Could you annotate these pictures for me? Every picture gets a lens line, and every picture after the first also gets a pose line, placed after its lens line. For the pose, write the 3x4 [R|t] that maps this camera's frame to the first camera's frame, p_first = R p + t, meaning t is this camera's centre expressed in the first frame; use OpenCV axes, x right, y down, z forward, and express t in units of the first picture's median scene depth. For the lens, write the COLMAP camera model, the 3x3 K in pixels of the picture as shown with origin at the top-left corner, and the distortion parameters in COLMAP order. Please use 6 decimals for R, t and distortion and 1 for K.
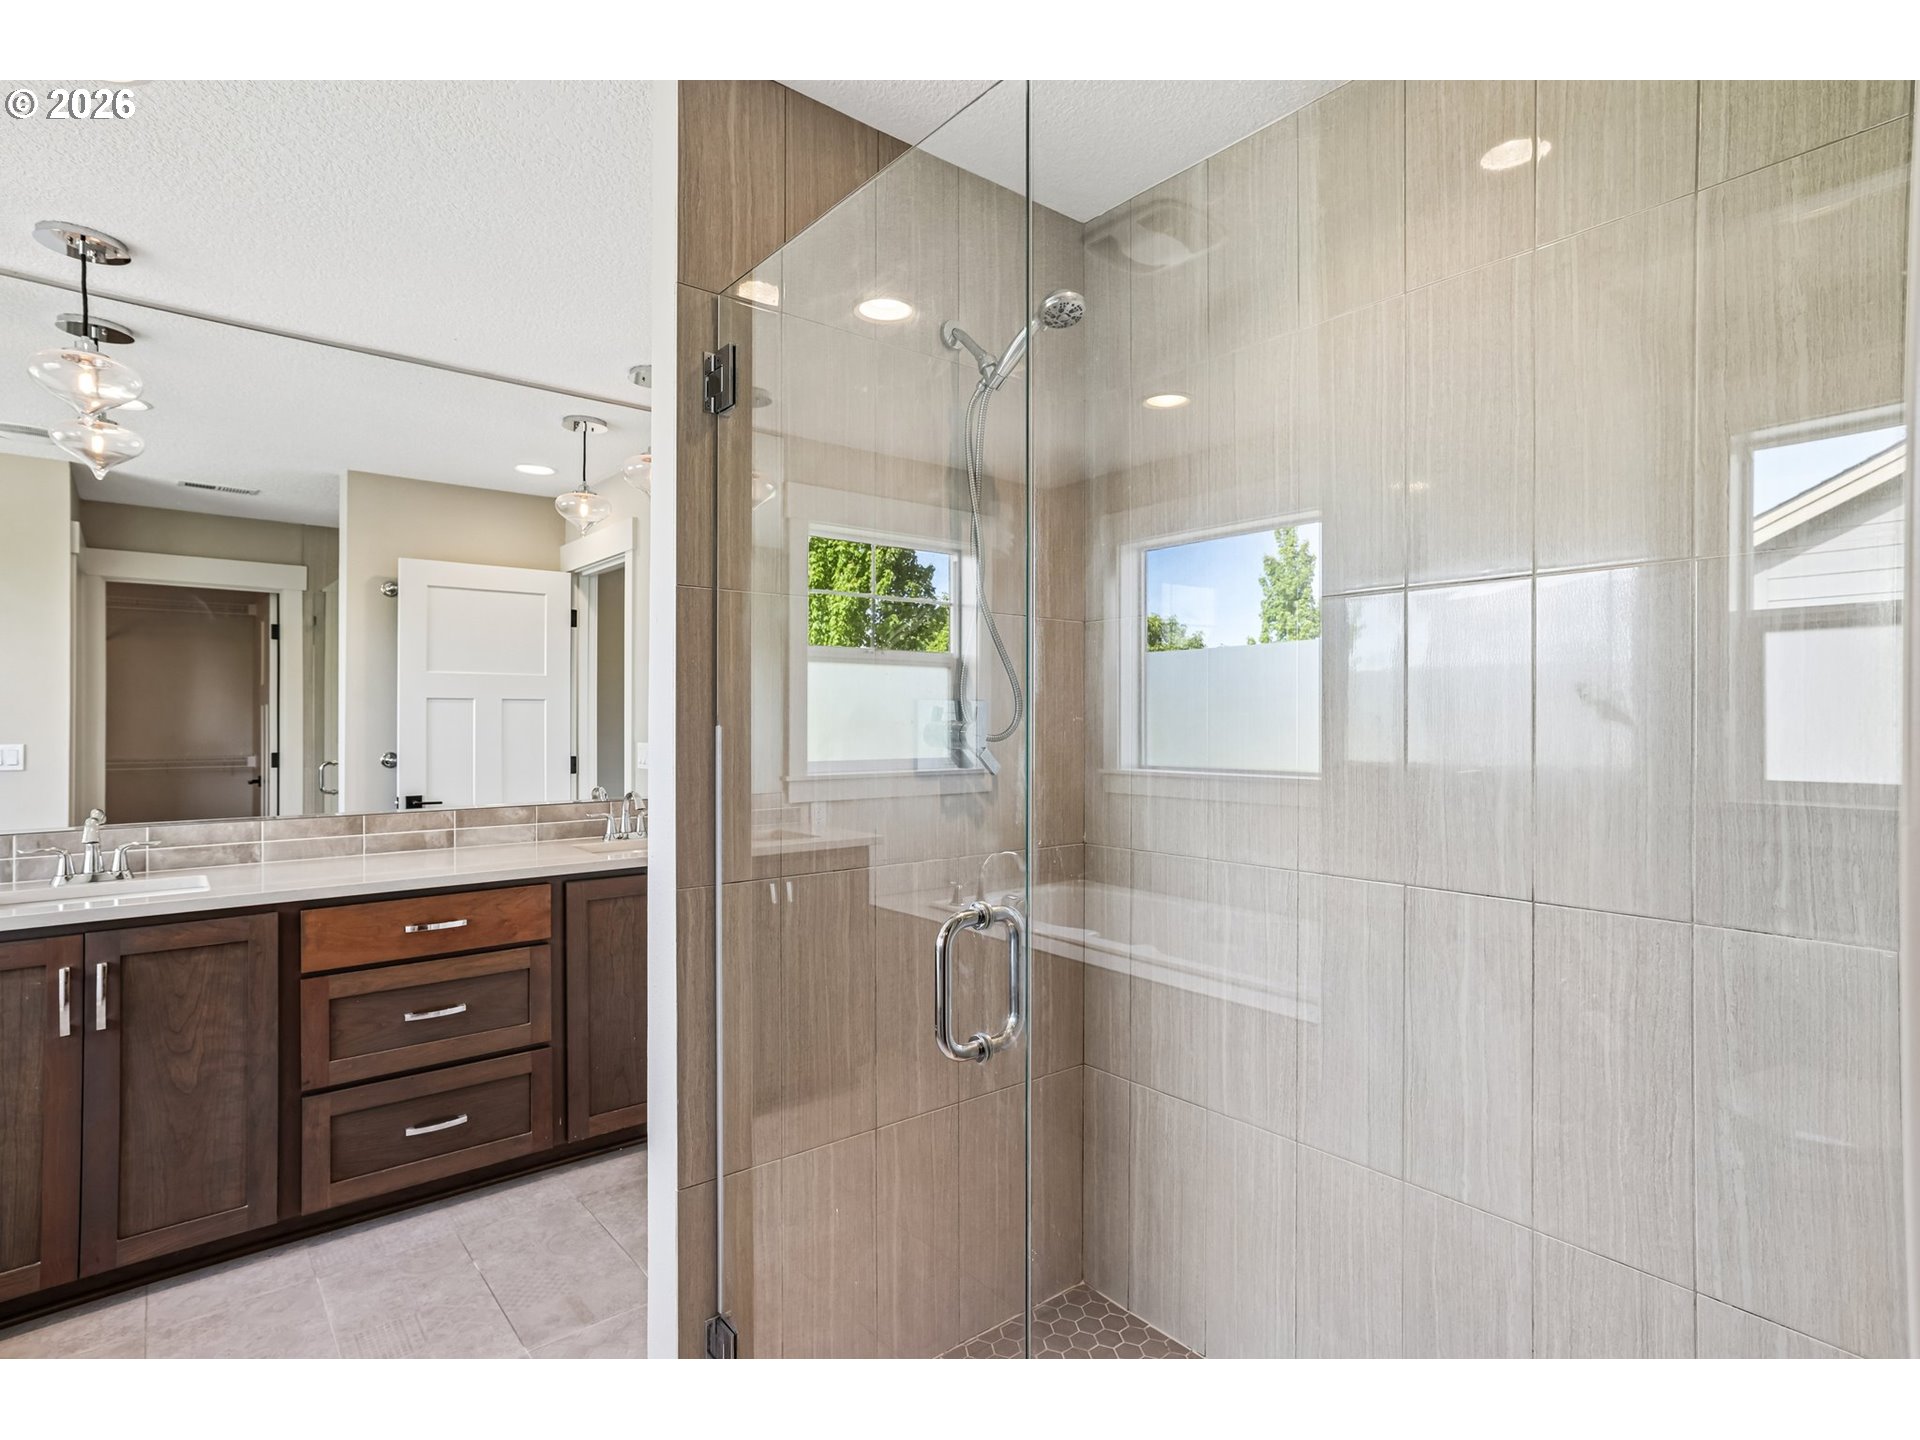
lens RADIAL K [[978.7, 0, 962.5], [0, 978.7, 719.6], [0, 0, 1]] dist [-0.000126, 0.000014]
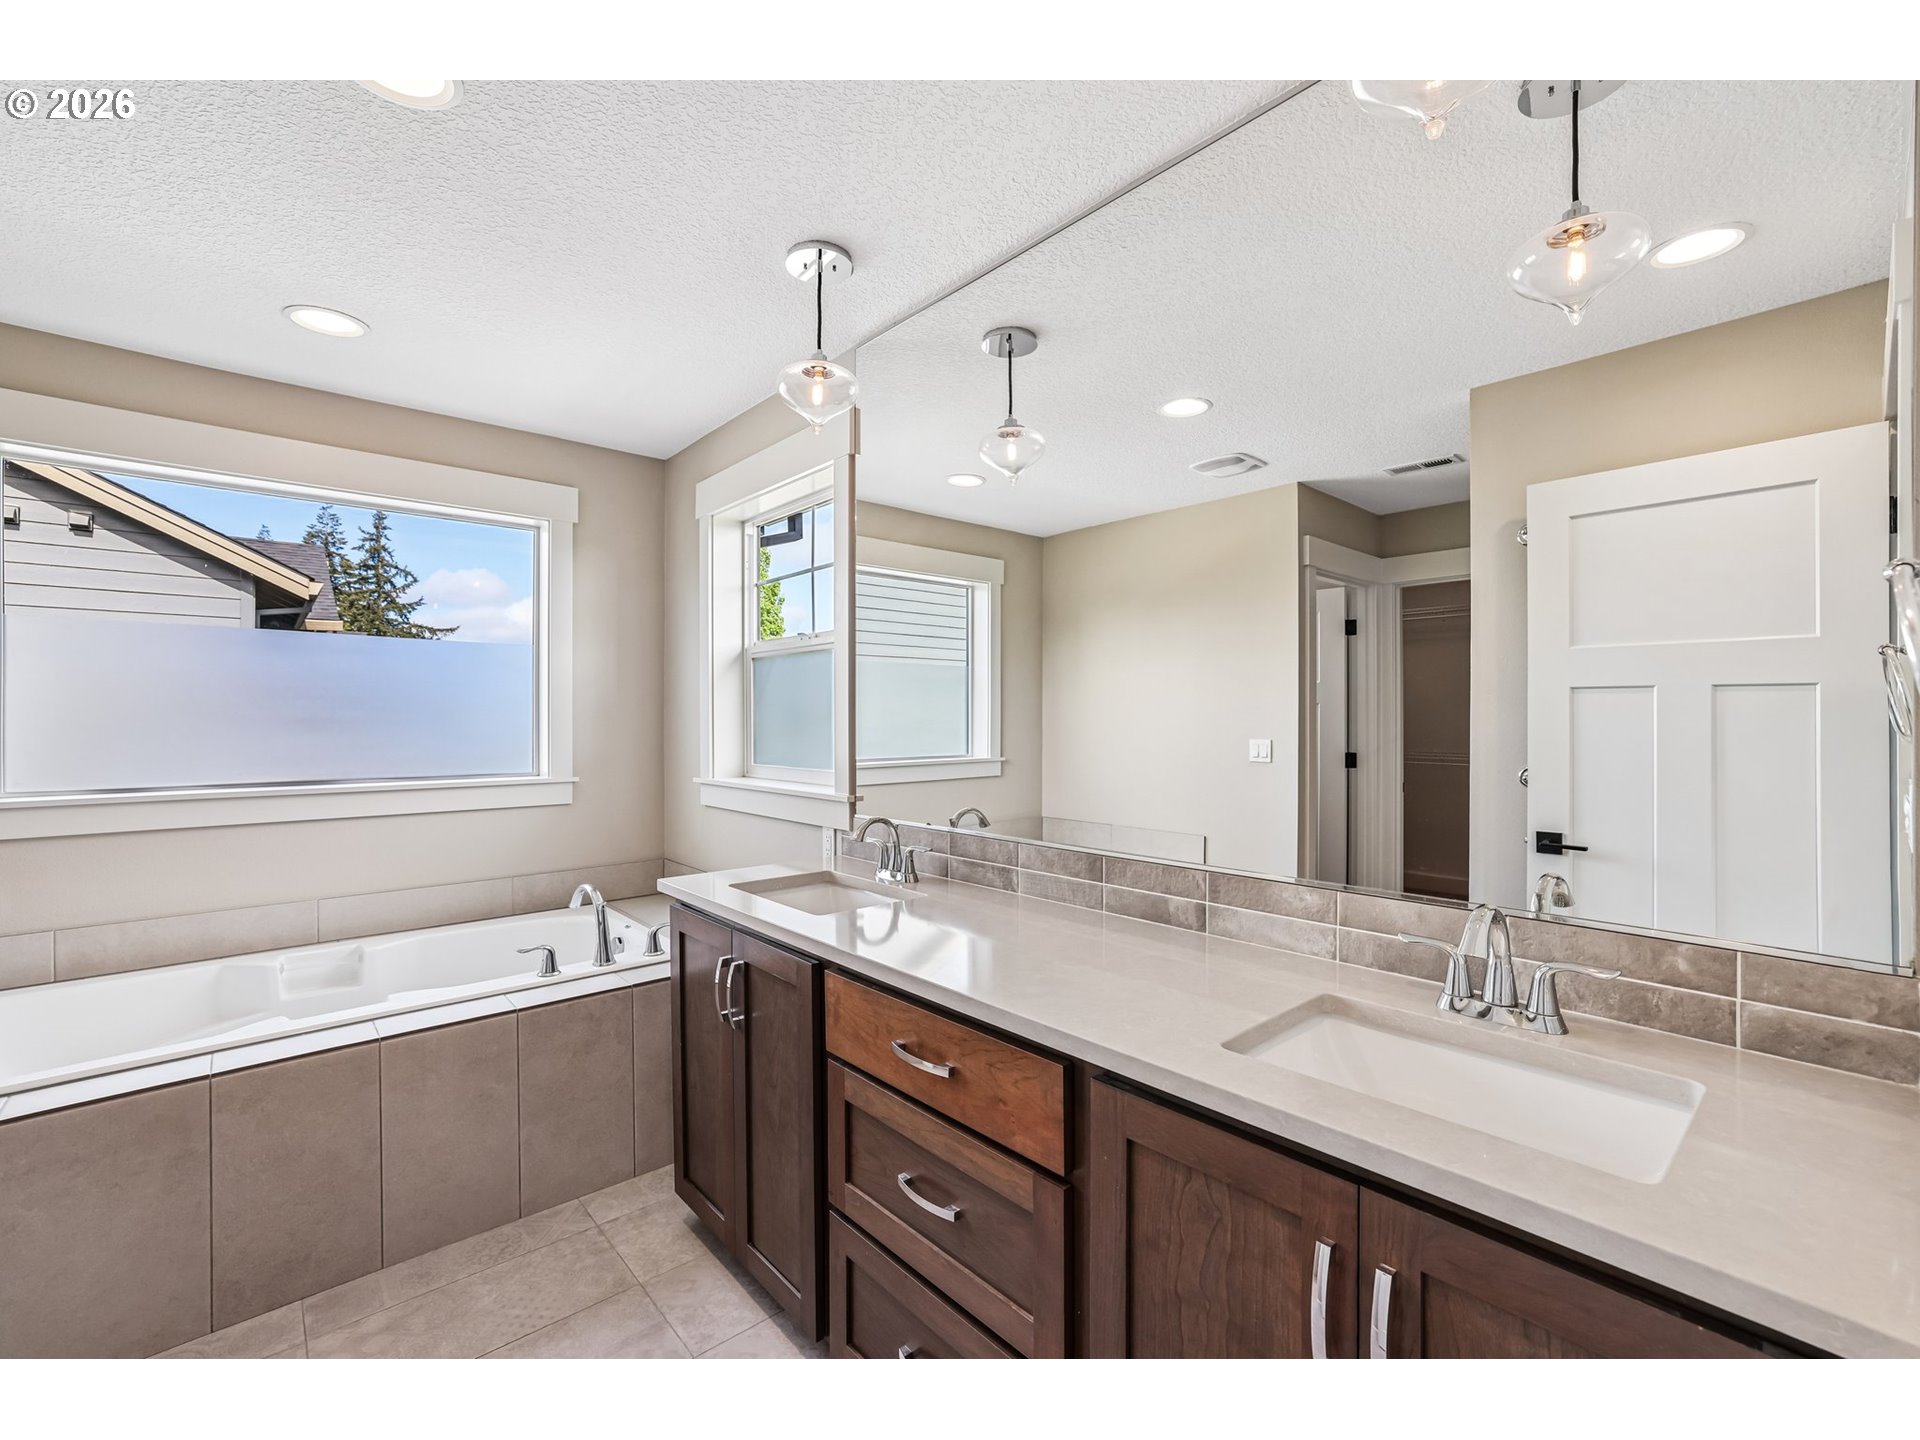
lens RADIAL K [[821.7, 0, 967.4], [0, 821.7, 728.6], [0, 0, 1]] dist [0.001184, -0.000311]
pose [[0.048305, 0.013619, -0.998740, -0.020667], [0.000653, 0.999906, 0.013666, -0.003579], [0.998832, -0.001312, 0.048292, 0.906406]]
